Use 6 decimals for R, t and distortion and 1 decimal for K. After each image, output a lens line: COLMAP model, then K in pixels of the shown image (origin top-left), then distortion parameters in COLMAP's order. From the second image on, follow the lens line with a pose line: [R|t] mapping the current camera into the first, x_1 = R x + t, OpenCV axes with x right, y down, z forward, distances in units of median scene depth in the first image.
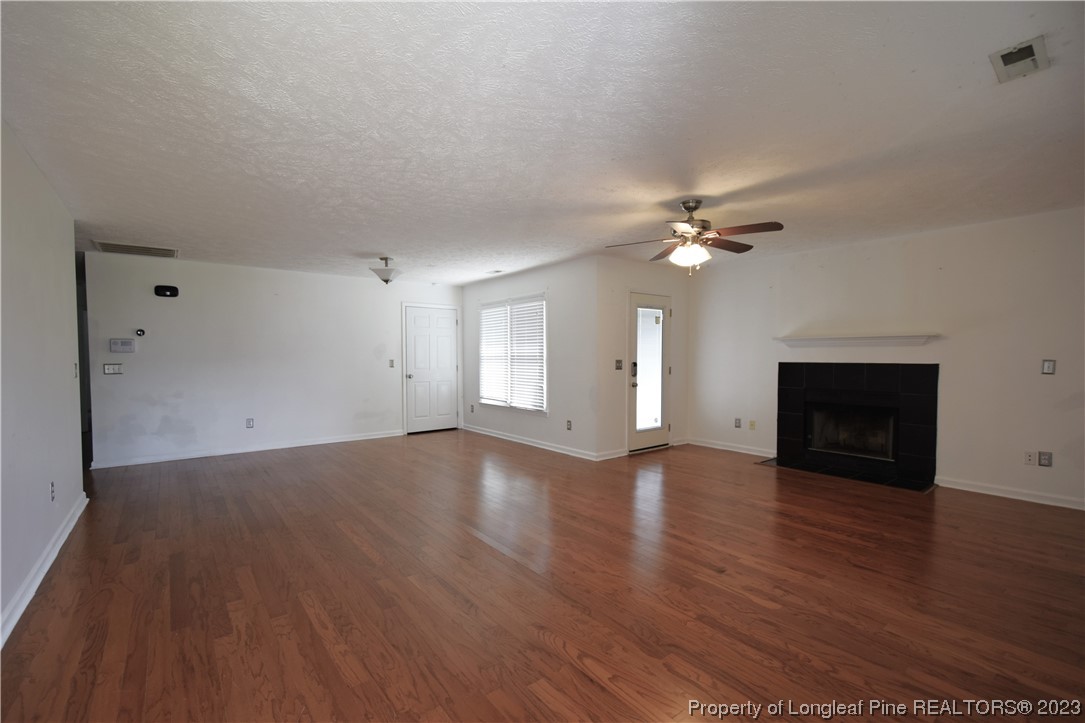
lens RADIAL K [[474.1, 0, 537.3], [0, 474.1, 370.4], [0, 0, 1]] dist [0.006662, -0.006360]
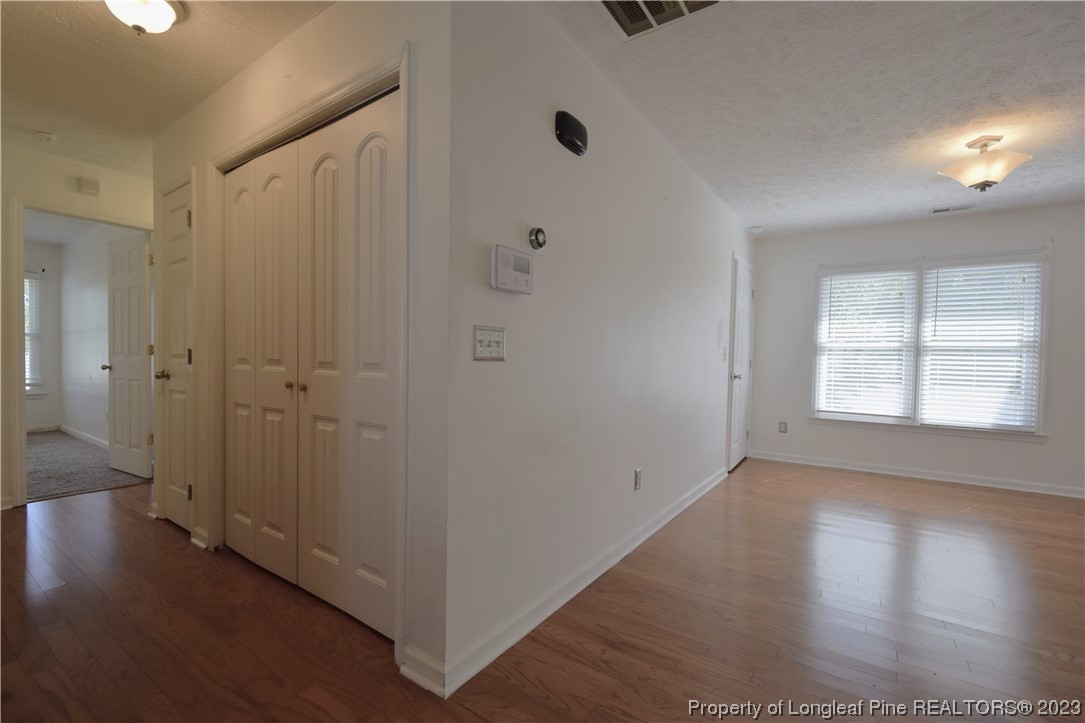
lens RADIAL K [[472.7, 0, 537.6], [0, 472.7, 369.8], [0, 0, 1]] dist [0.005309, -0.005568]
pose [[0.954412, 0.011938, 0.298253, -1.429067], [-0.011339, 0.999929, -0.003737, 0.017929], [-0.298276, 0.000185, 0.954480, 1.049557]]
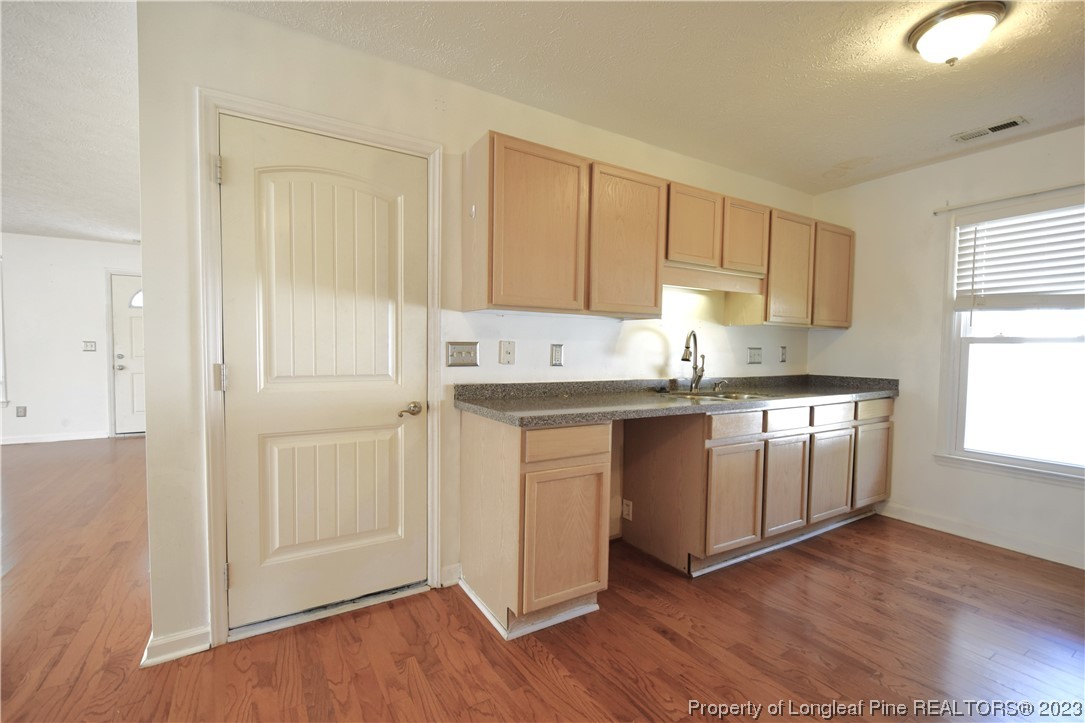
lens RADIAL K [[474.1, 0, 537.3], [0, 474.1, 370.4], [0, 0, 1]] dist [0.006662, -0.006360]
pose [[-0.993630, -0.014579, 0.111748, -1.530354], [-0.006287, 0.997224, 0.074197, -0.021957], [-0.112519, 0.073022, -0.990963, 1.553111]]
